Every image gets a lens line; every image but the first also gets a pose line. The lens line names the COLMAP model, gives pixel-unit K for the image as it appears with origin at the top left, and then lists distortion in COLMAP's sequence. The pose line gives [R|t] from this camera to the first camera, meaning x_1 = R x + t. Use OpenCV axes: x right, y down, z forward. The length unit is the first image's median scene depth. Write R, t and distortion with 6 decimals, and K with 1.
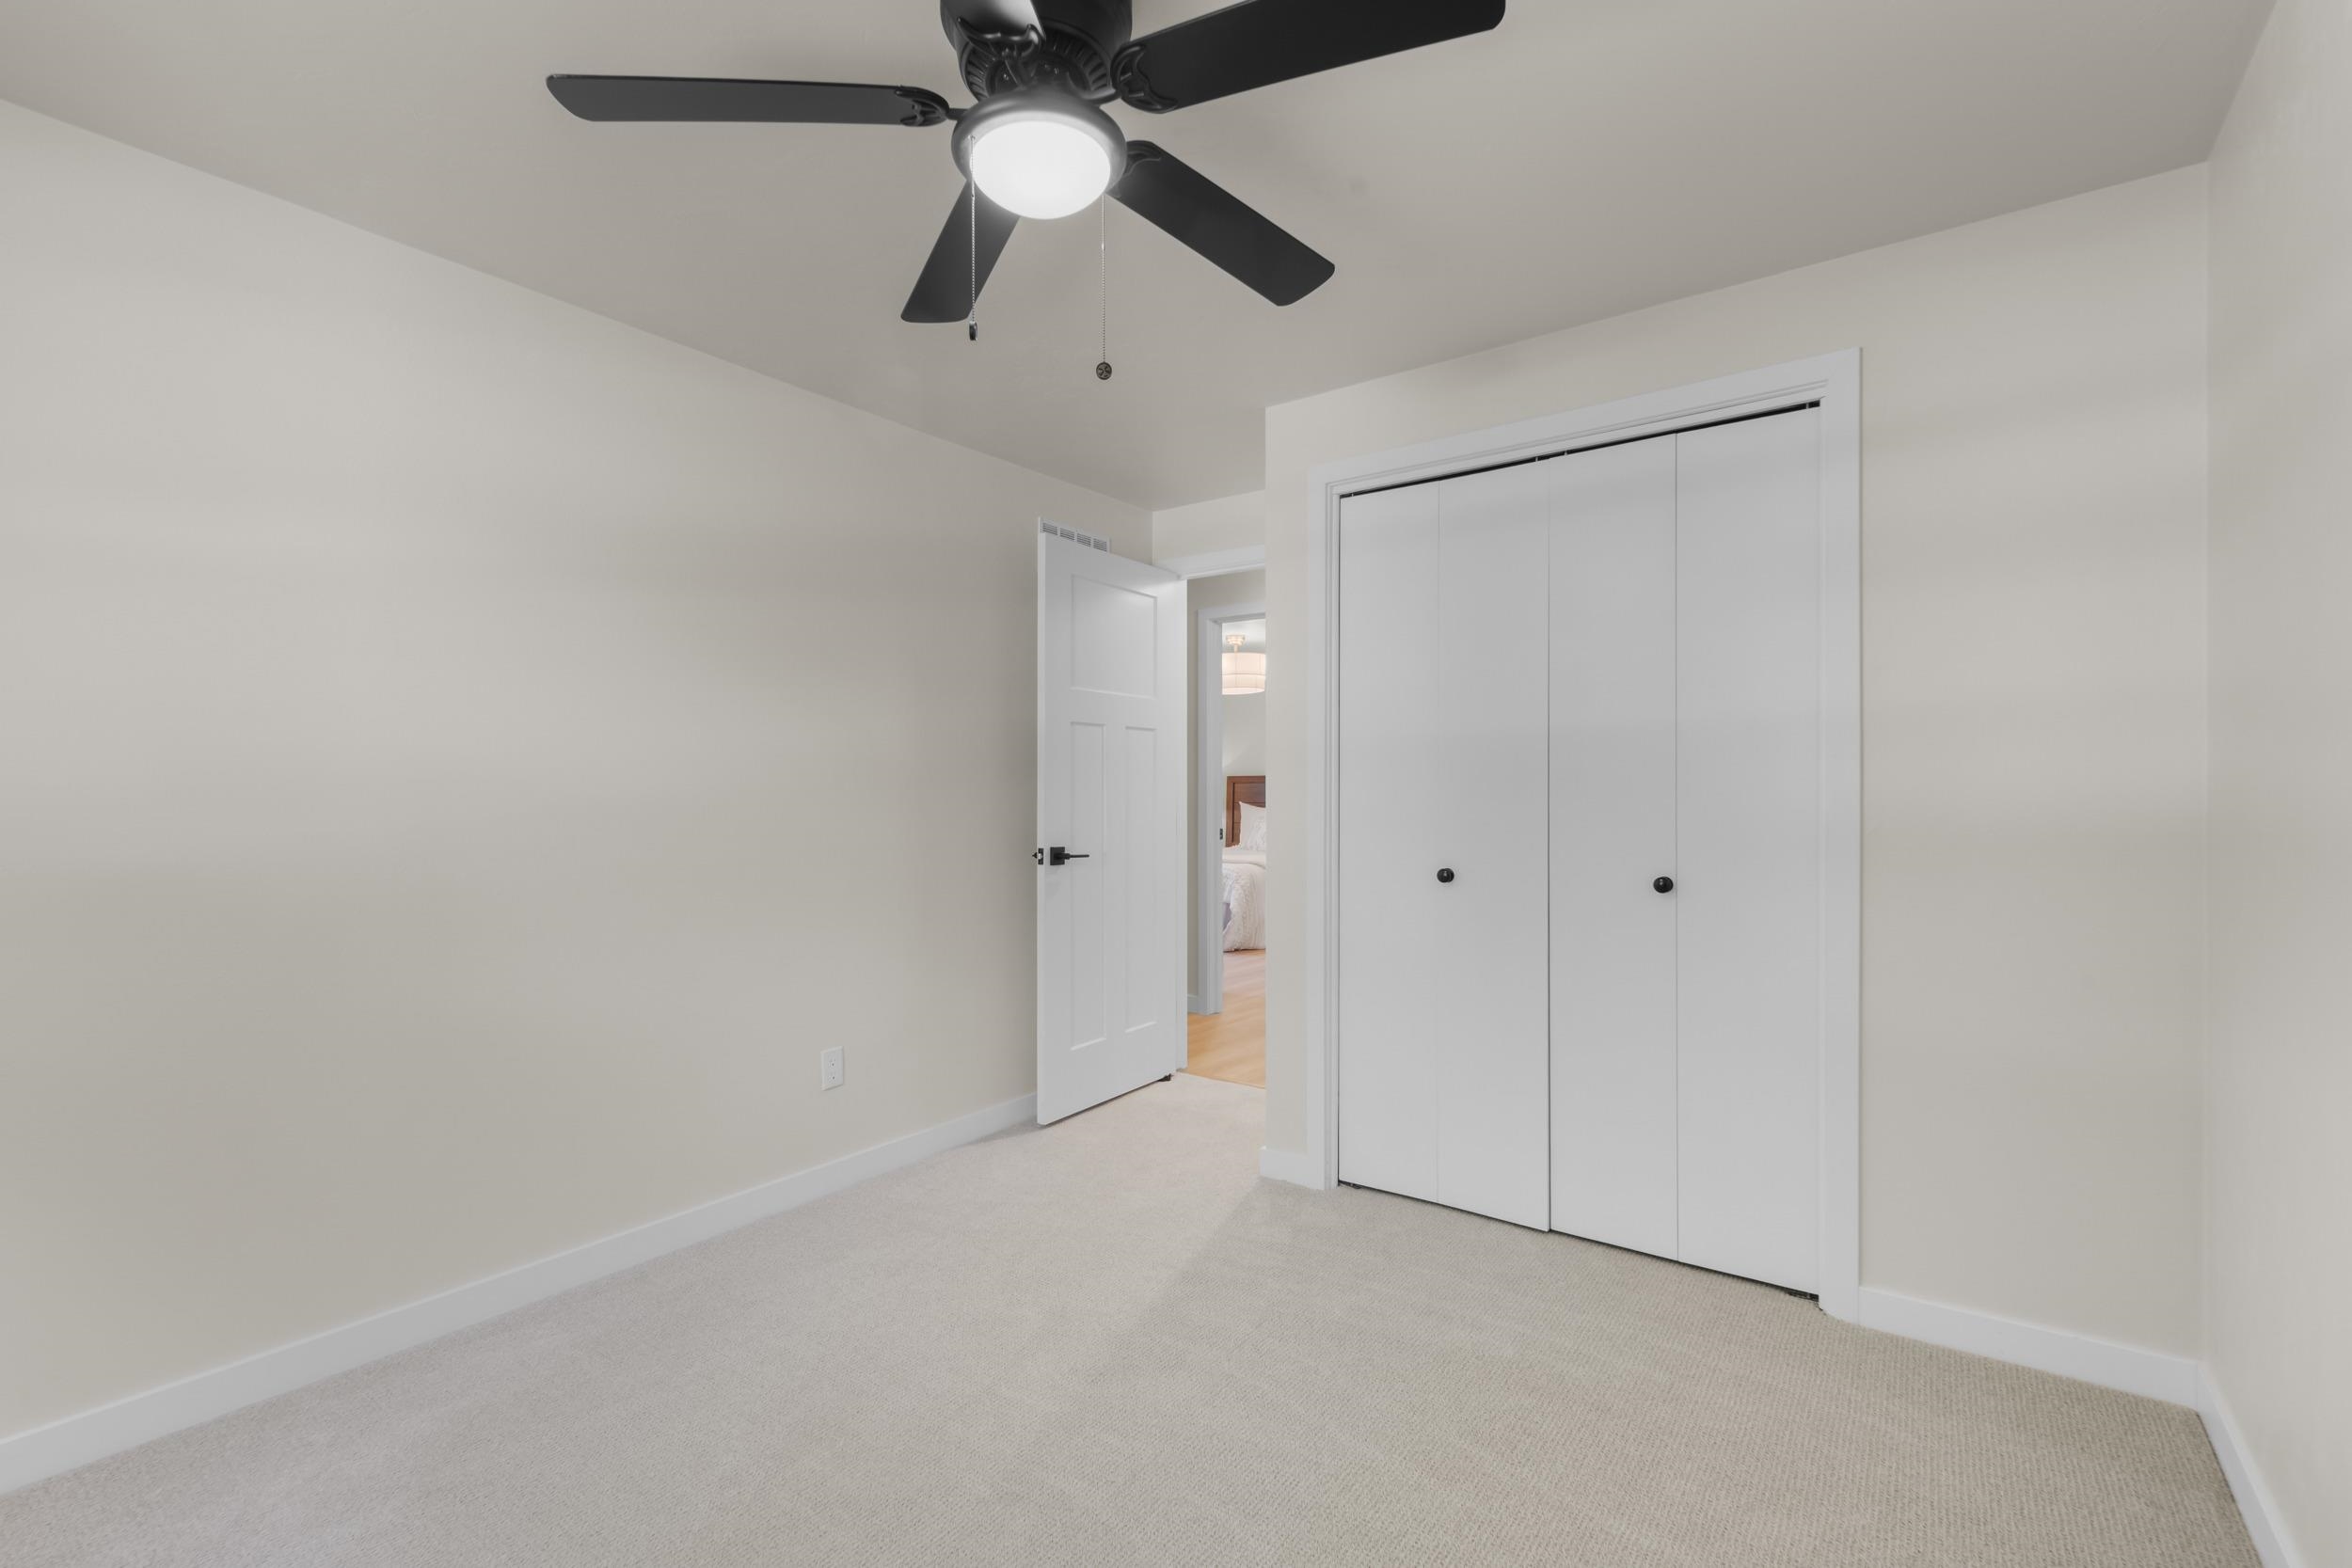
lens RADIAL K [[1037.2, 0, 1182.7], [0, 1037.2, 780.4], [0, 0, 1]] dist [0.031404, 0.000731]
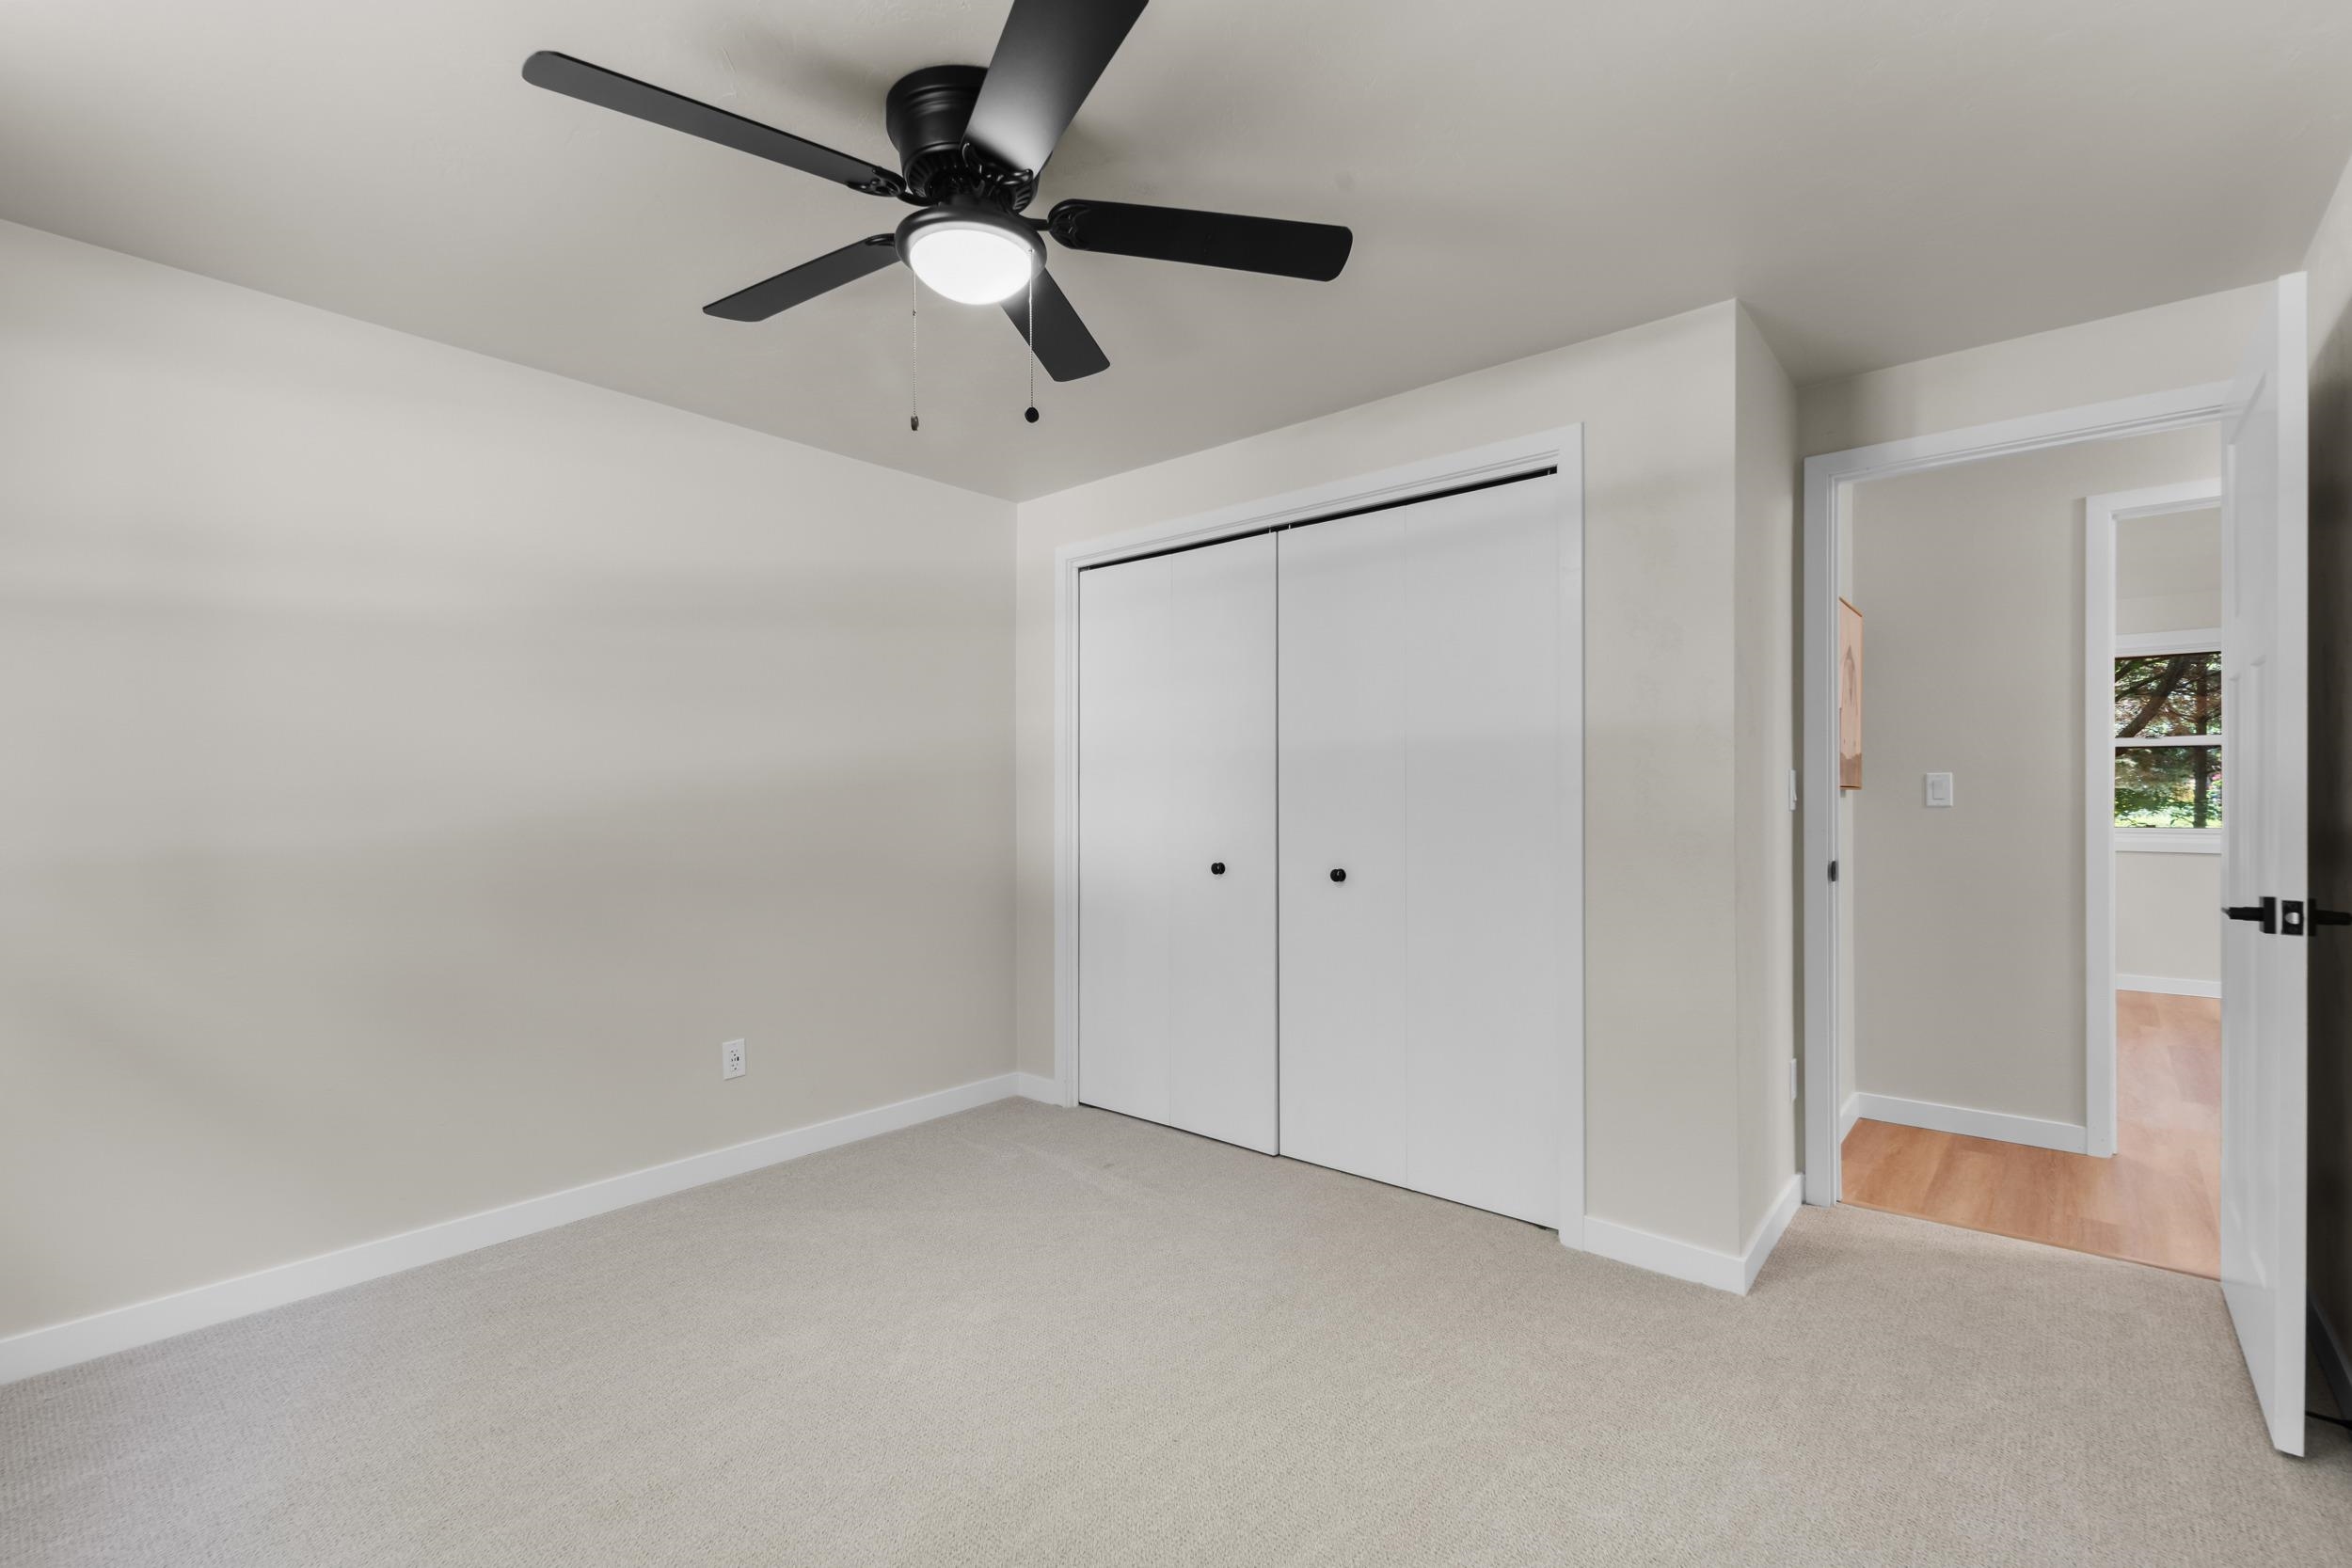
lens RADIAL K [[1037.2, 0, 1170.3], [0, 1037.2, 792.1], [0, 0, 1]] dist [0.031404, 0.000731]
pose [[0.995684, 0.001476, -0.092792, 0.319085], [-0.001017, 0.999987, 0.004988, -0.004543], [0.092798, -0.004873, 0.995673, -0.222185]]
